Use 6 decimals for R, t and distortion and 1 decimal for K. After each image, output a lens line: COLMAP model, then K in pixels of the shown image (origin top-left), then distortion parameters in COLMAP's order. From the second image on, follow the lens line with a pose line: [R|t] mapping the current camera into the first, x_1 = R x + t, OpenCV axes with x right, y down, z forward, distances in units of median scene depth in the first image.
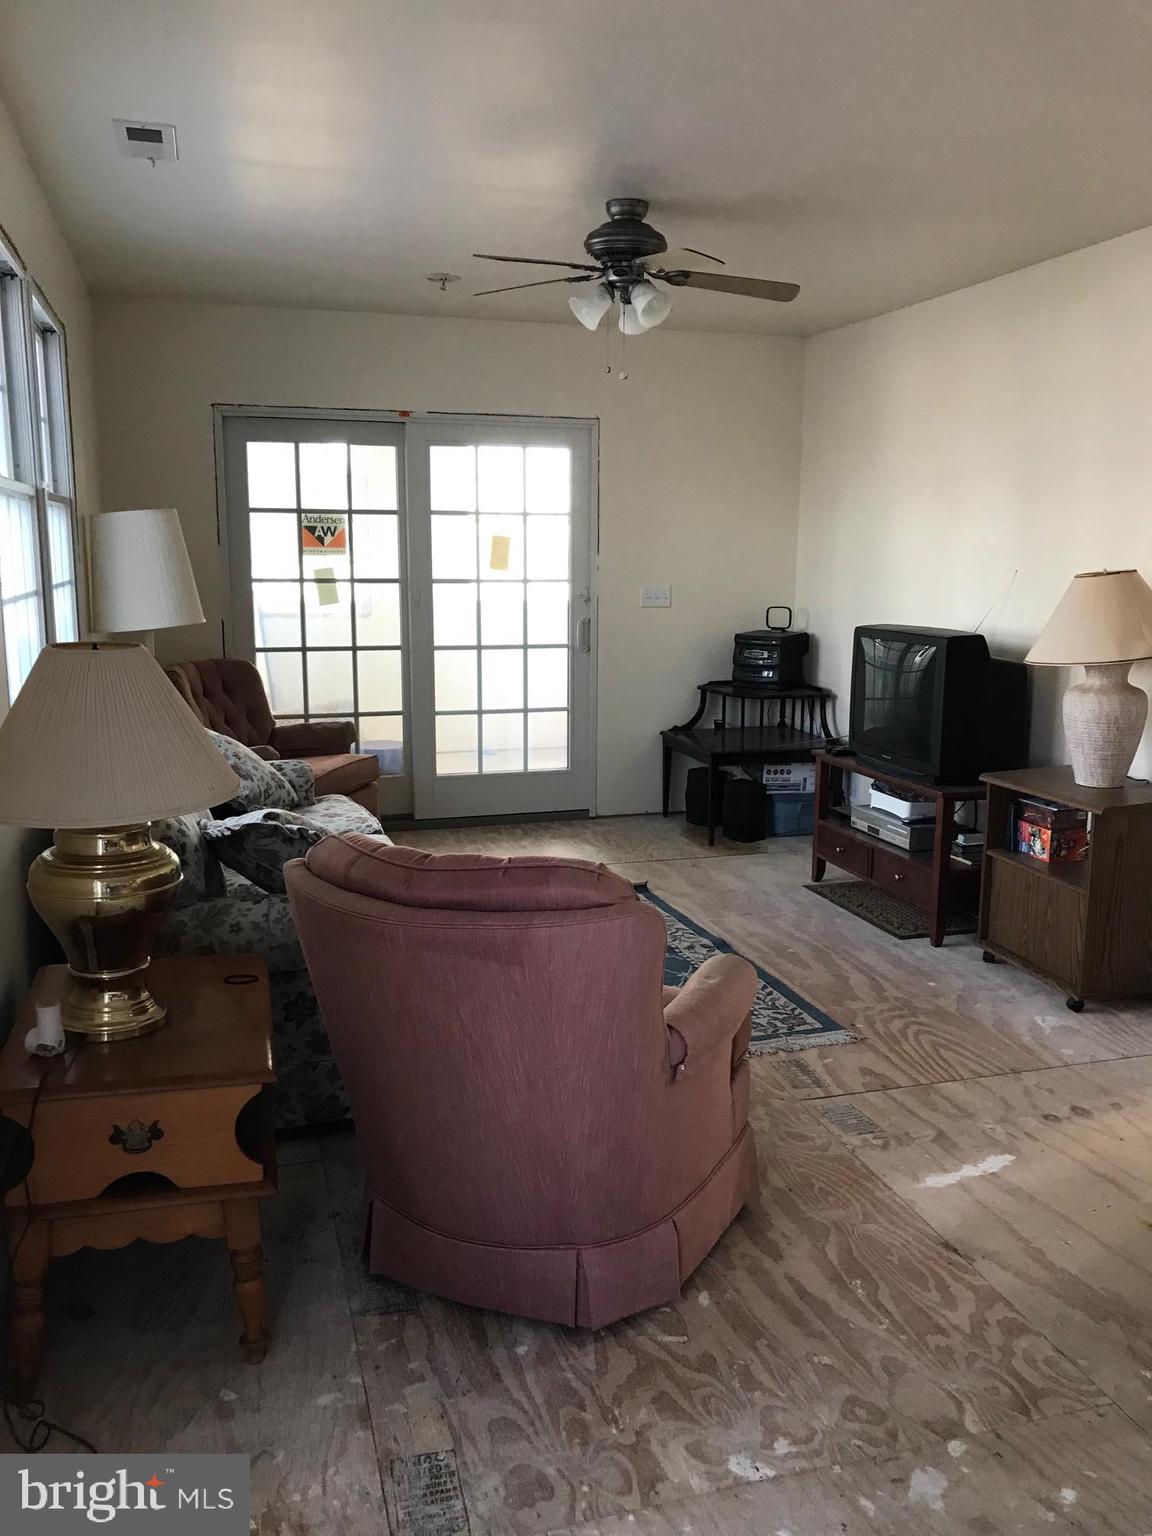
lens RADIAL K [[1231.3, 0, 587.4], [0, 1231.3, 771.0], [0, 0, 1]] dist [0.013982, -0.005754]
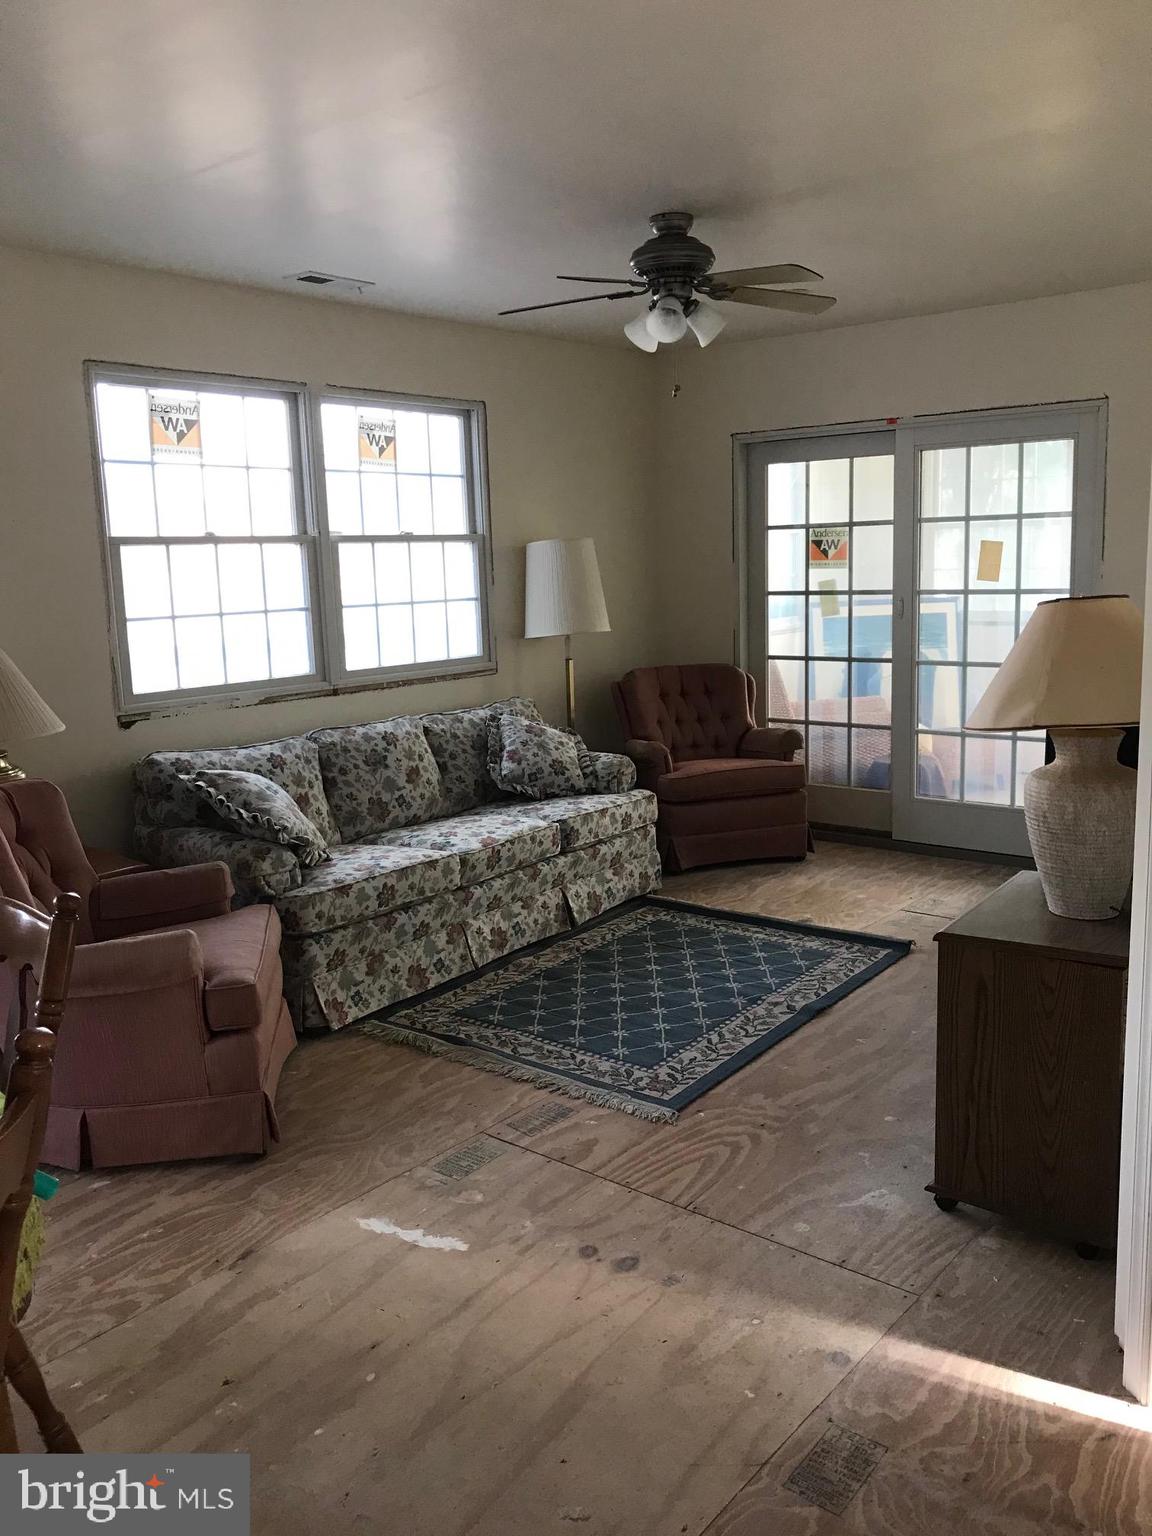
lens RADIAL K [[1231.3, 0, 574.8], [0, 1231.3, 755.6], [0, 0, 1]] dist [0.013982, -0.005754]
pose [[0.567836, 0.109750, -0.815792, 0.537844], [-0.116850, 0.991782, 0.052092, -0.050658], [0.814806, 0.065746, 0.575994, 0.256886]]
